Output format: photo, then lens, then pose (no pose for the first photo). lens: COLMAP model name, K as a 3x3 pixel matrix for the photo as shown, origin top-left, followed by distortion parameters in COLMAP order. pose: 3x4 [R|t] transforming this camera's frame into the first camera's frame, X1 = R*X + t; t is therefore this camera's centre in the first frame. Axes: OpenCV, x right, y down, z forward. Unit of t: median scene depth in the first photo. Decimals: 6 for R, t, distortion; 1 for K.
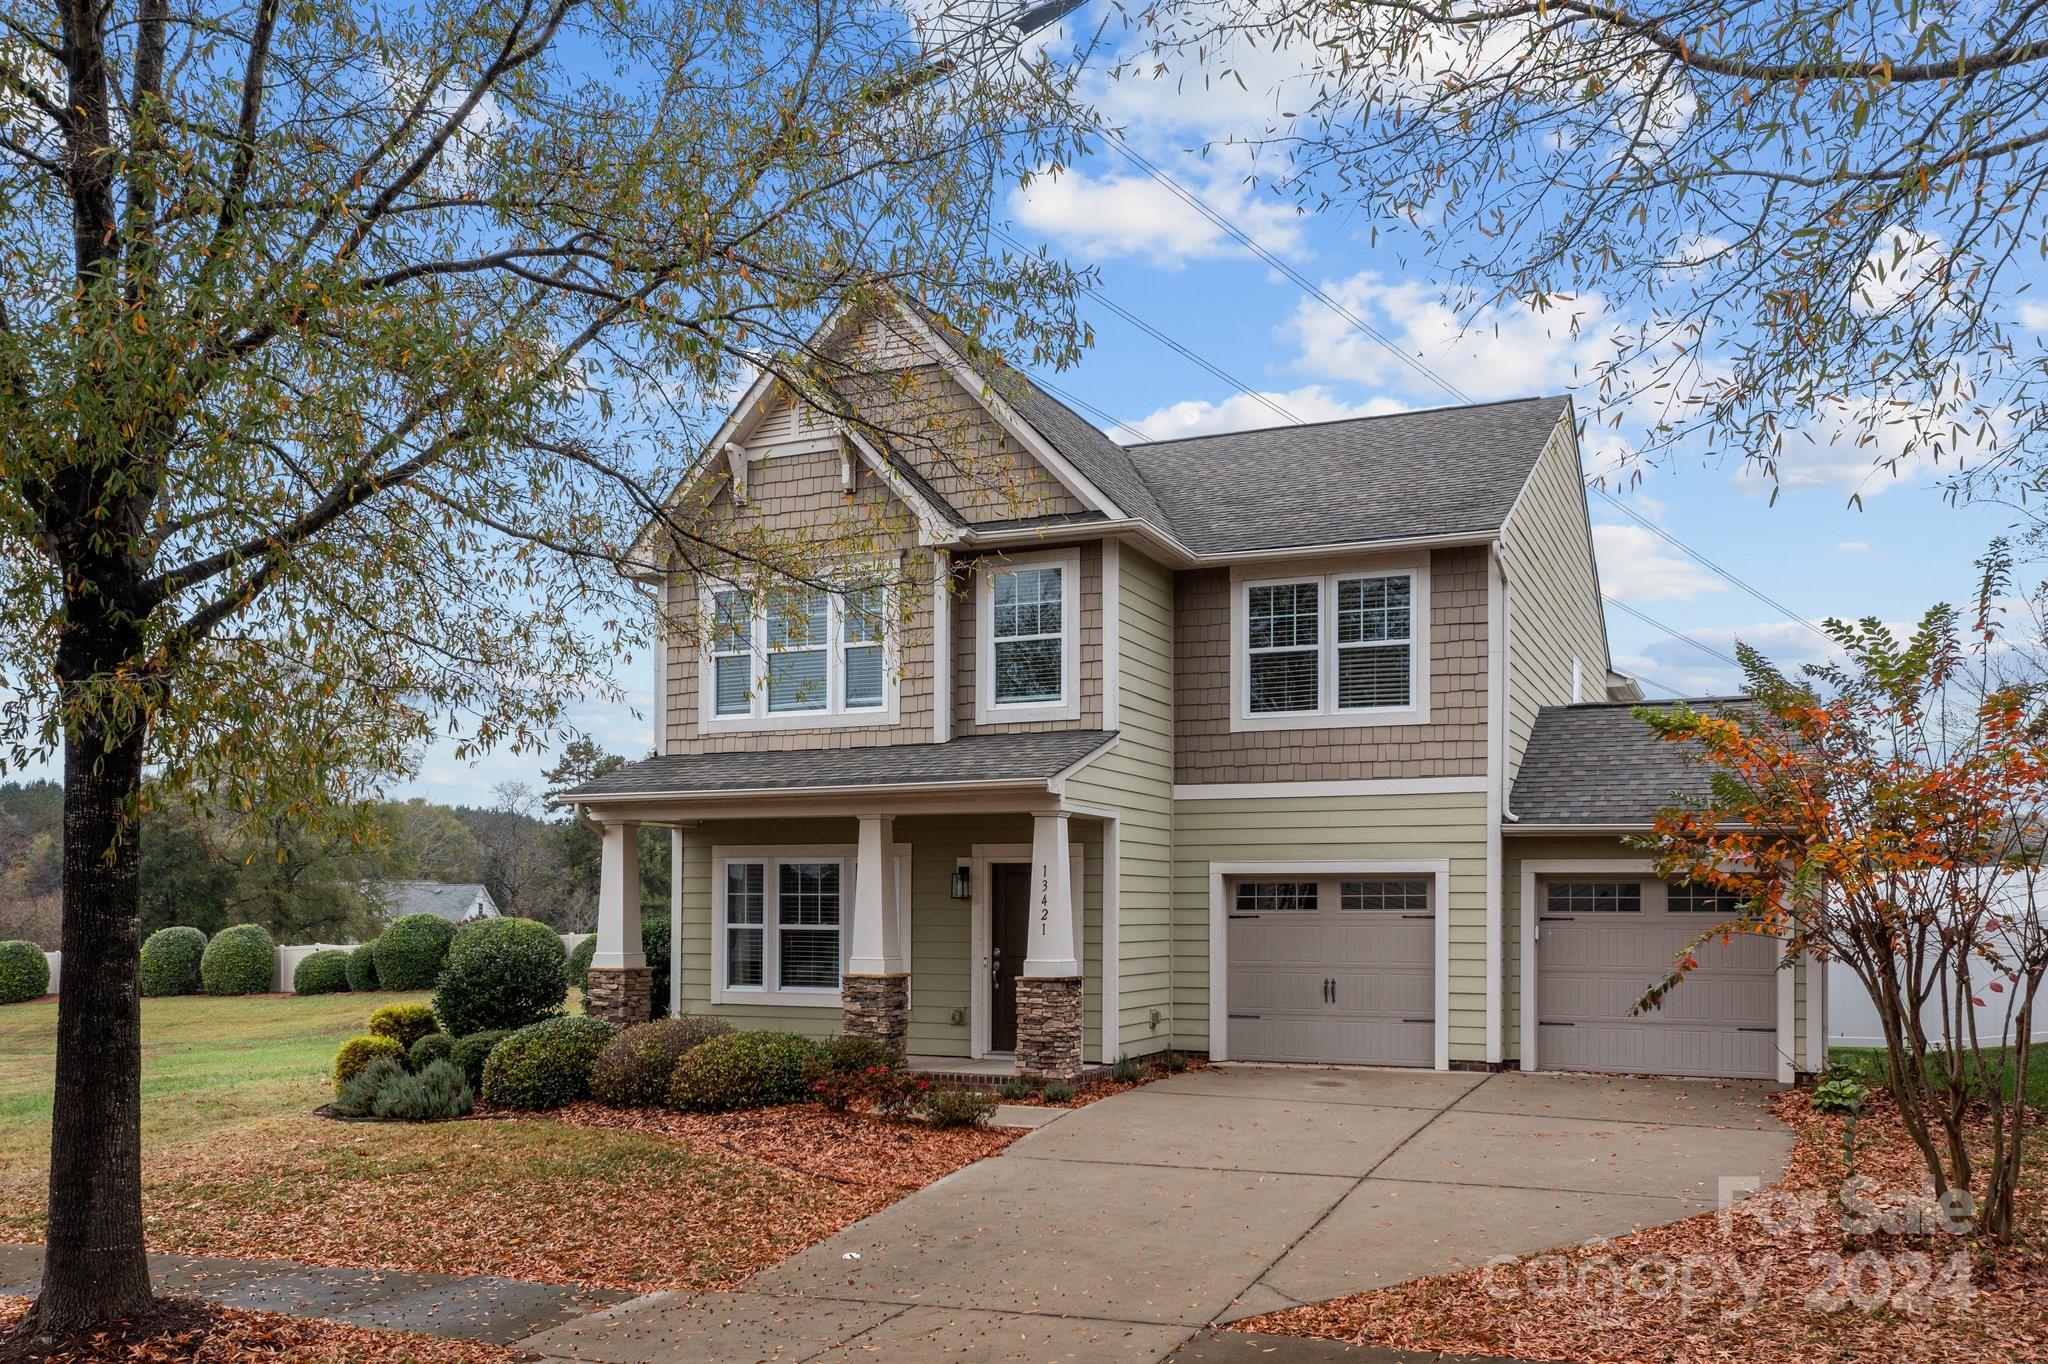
lens RADIAL K [[1687.7, 0, 1018.3], [0, 1687.7, 893.4], [0, 0, 1]] dist [-0.003692, 0.087137]
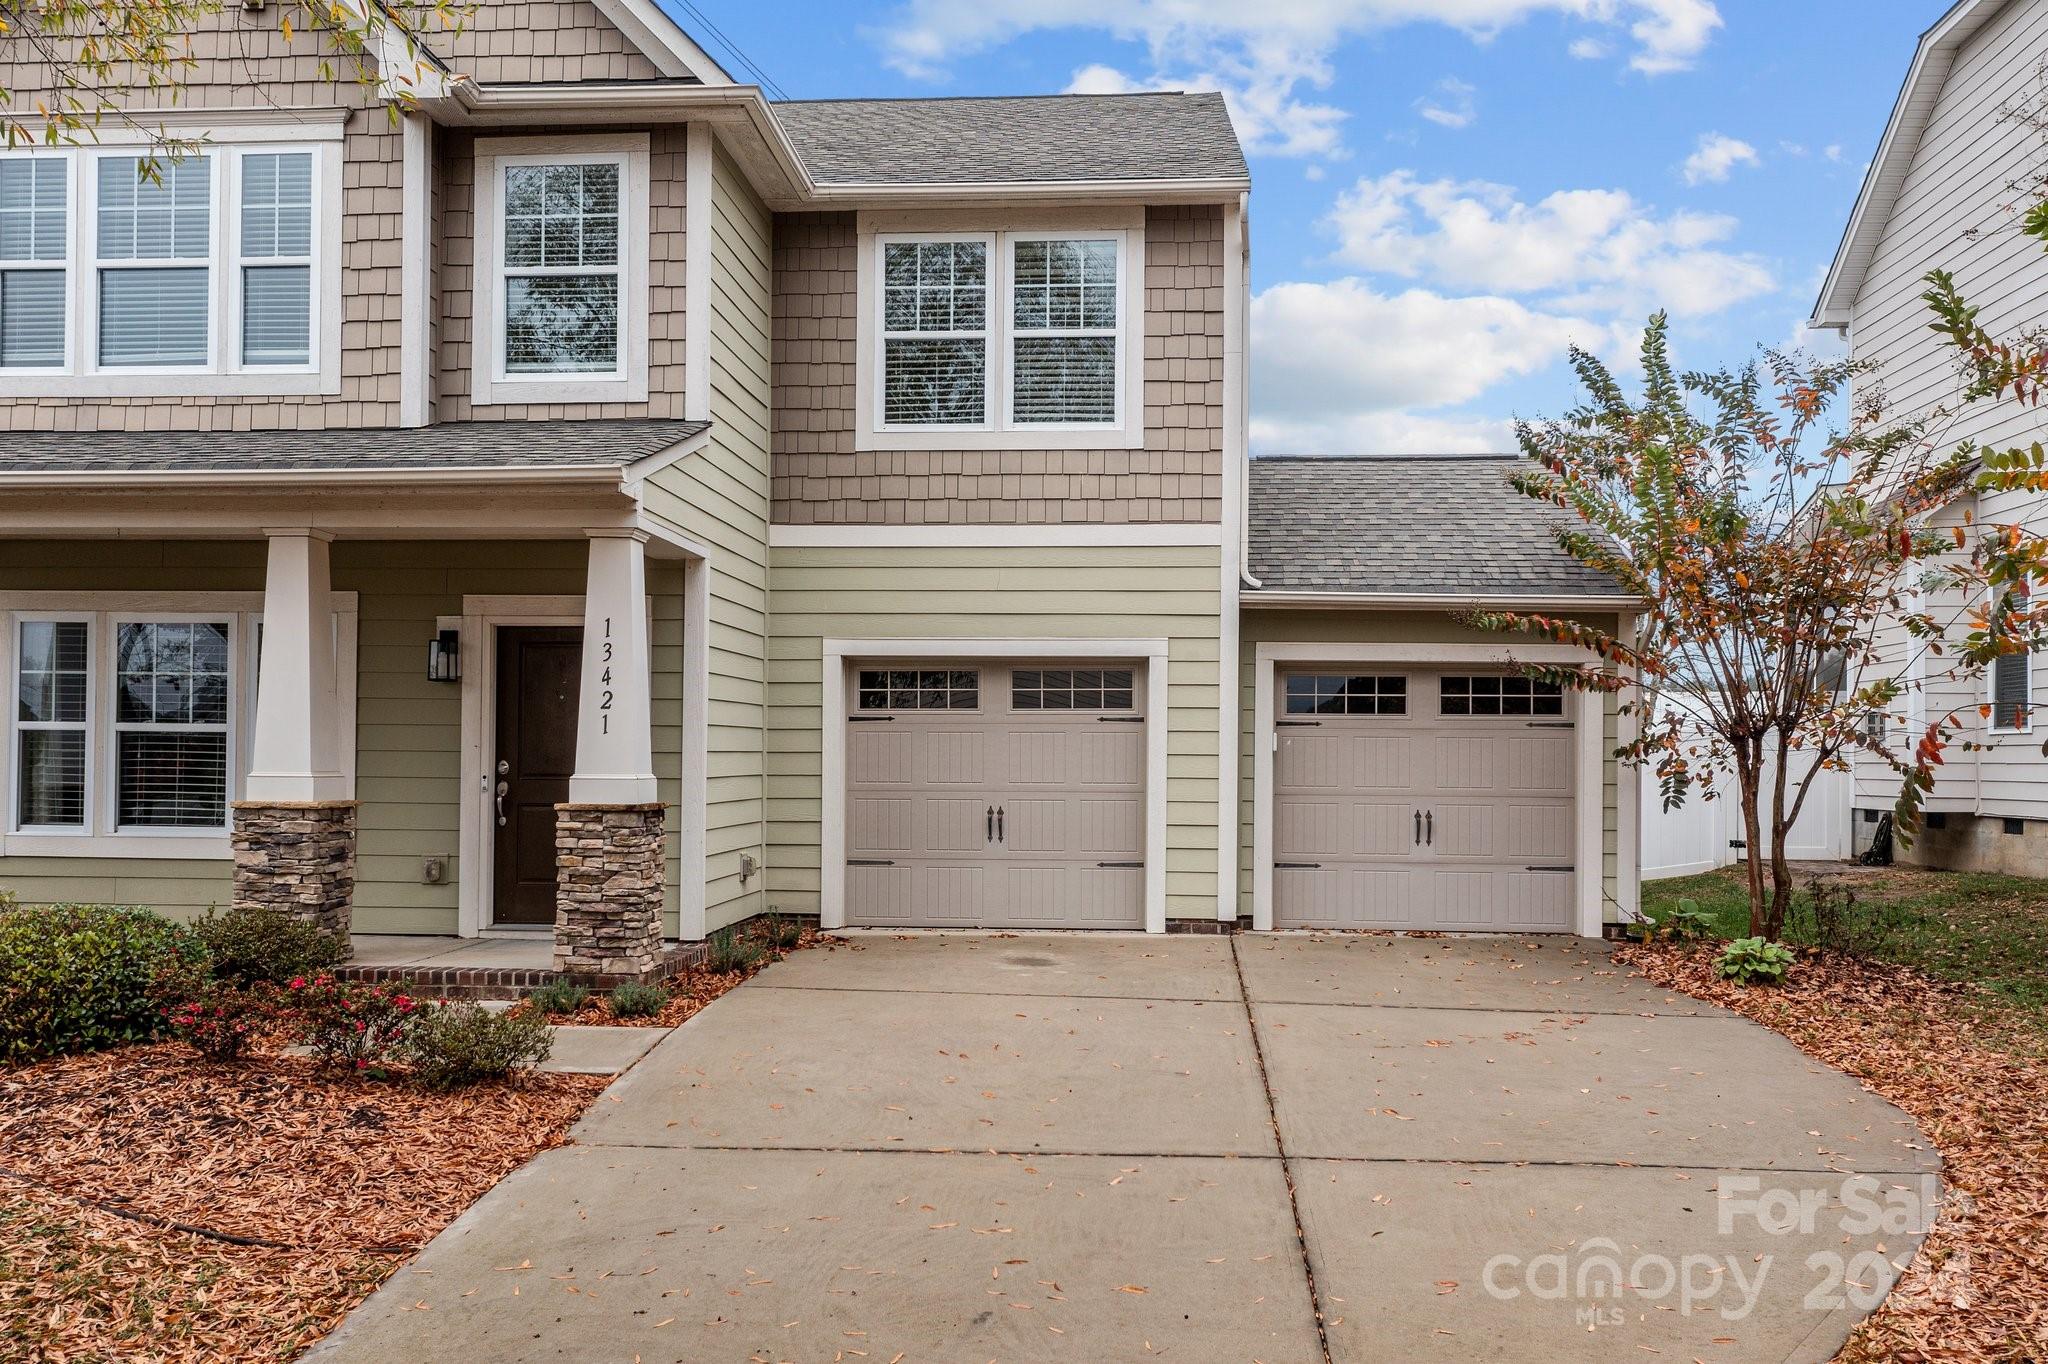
lens RADIAL K [[1673.6, 0, 1029.4], [0, 1673.6, 726.7], [0, 0, 1]] dist [0.002900, 0.007660]
pose [[0.941006, 0.010071, 0.338241, -0.040074], [-0.008720, 0.999947, -0.005513, 0.021712], [-0.338279, 0.002238, 0.941043, 0.350834]]
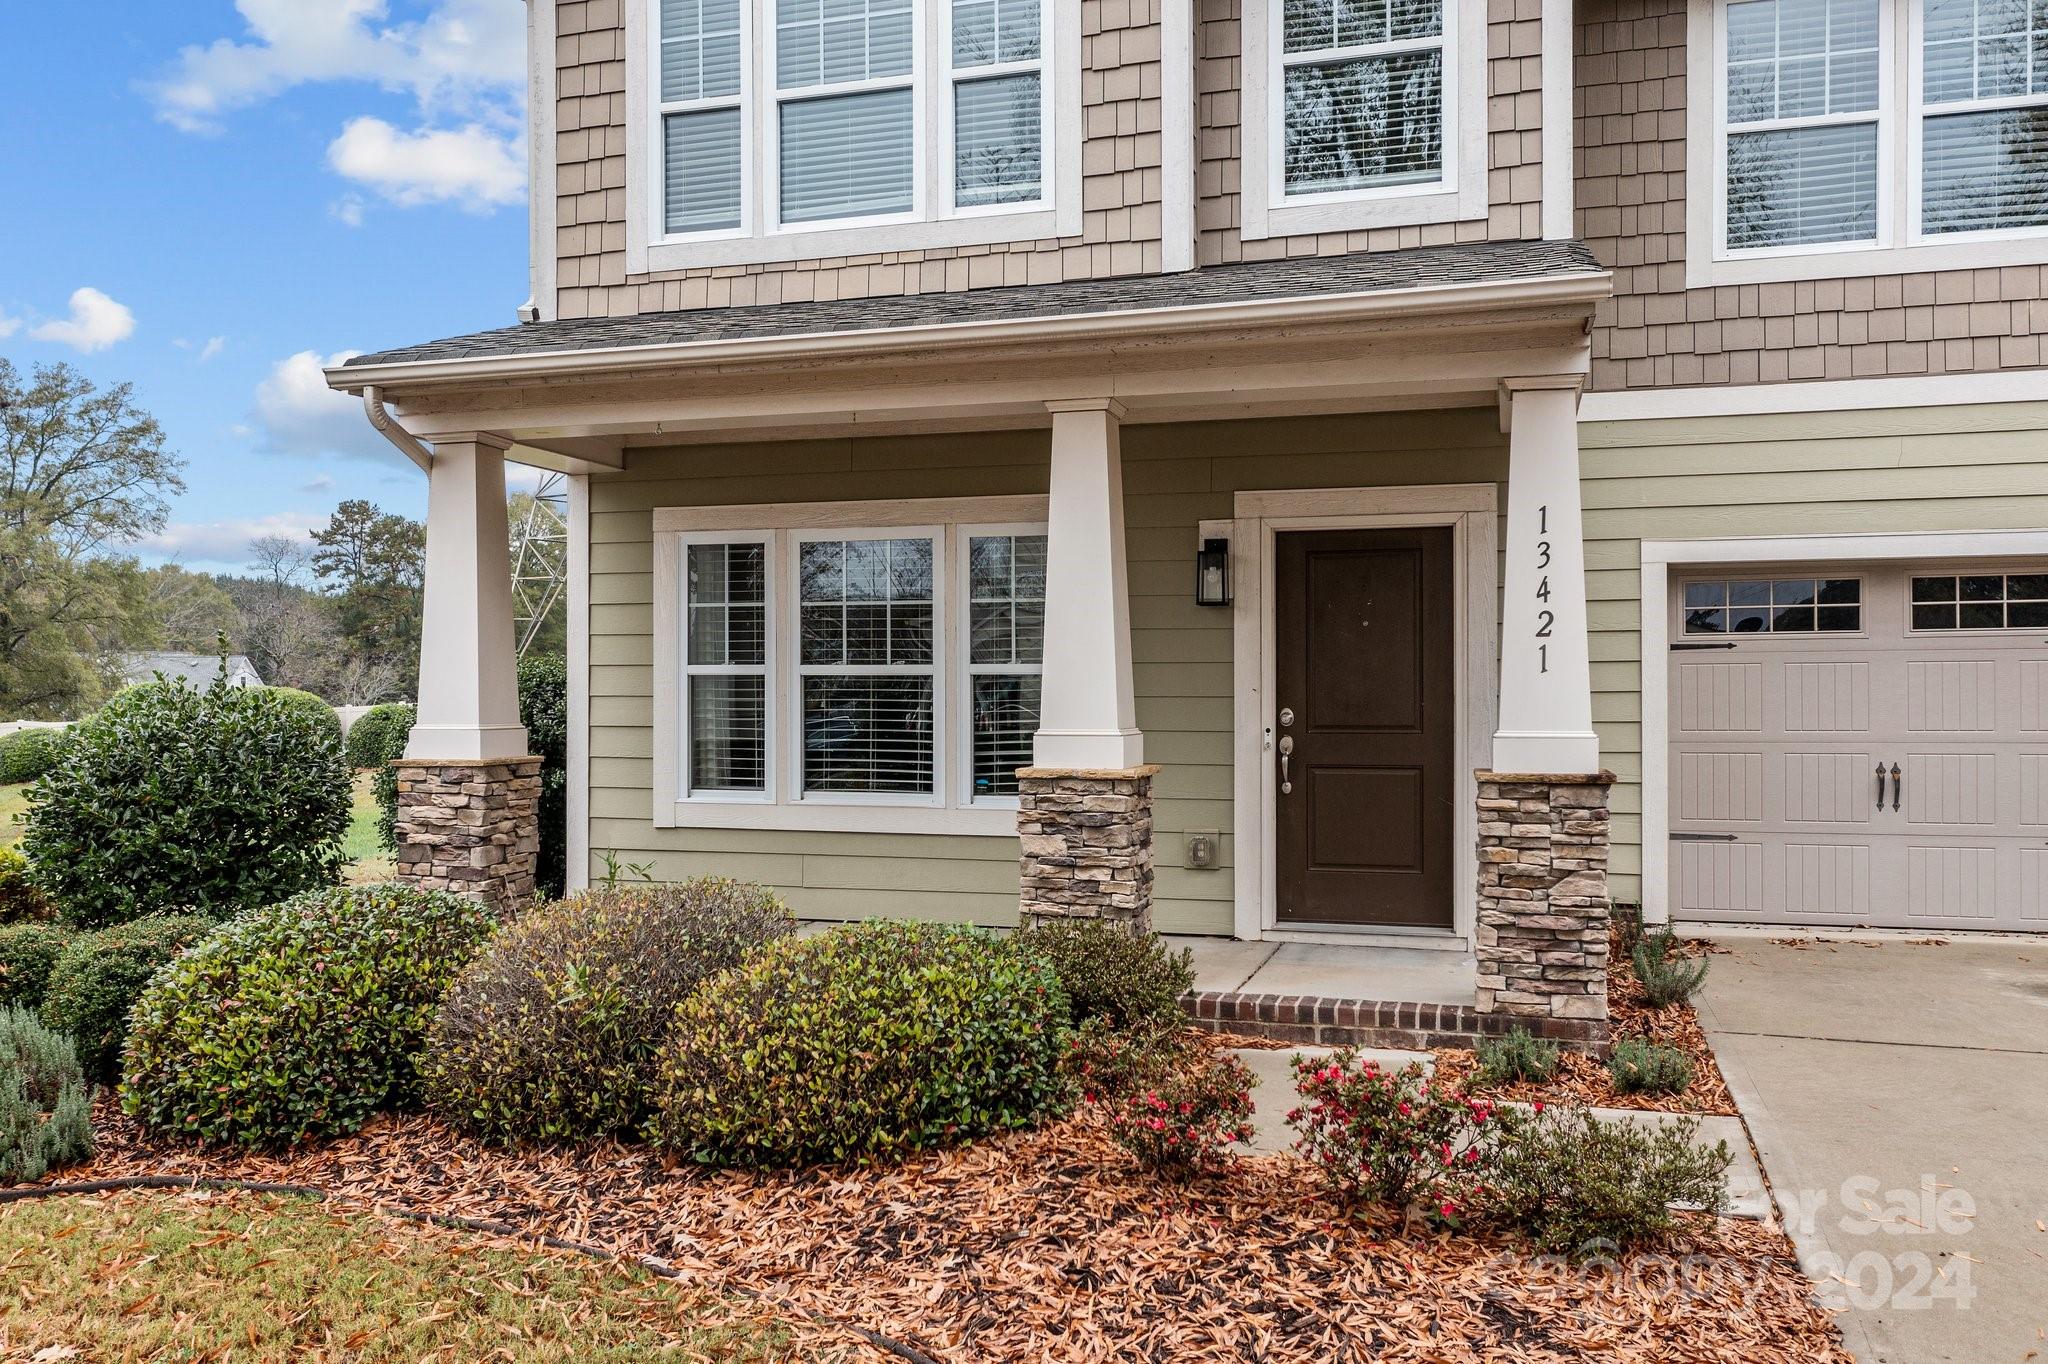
lens RADIAL K [[1655.7, 0, 1027.5], [0, 1655.7, 694.8], [0, 0, 1]] dist [0.001400, 0.009820]
pose [[0.991328, -0.006793, 0.131232, -0.149497], [0.004519, 0.999835, 0.017621, 0.020165], [-0.131330, -0.016875, 0.991195, 0.551087]]
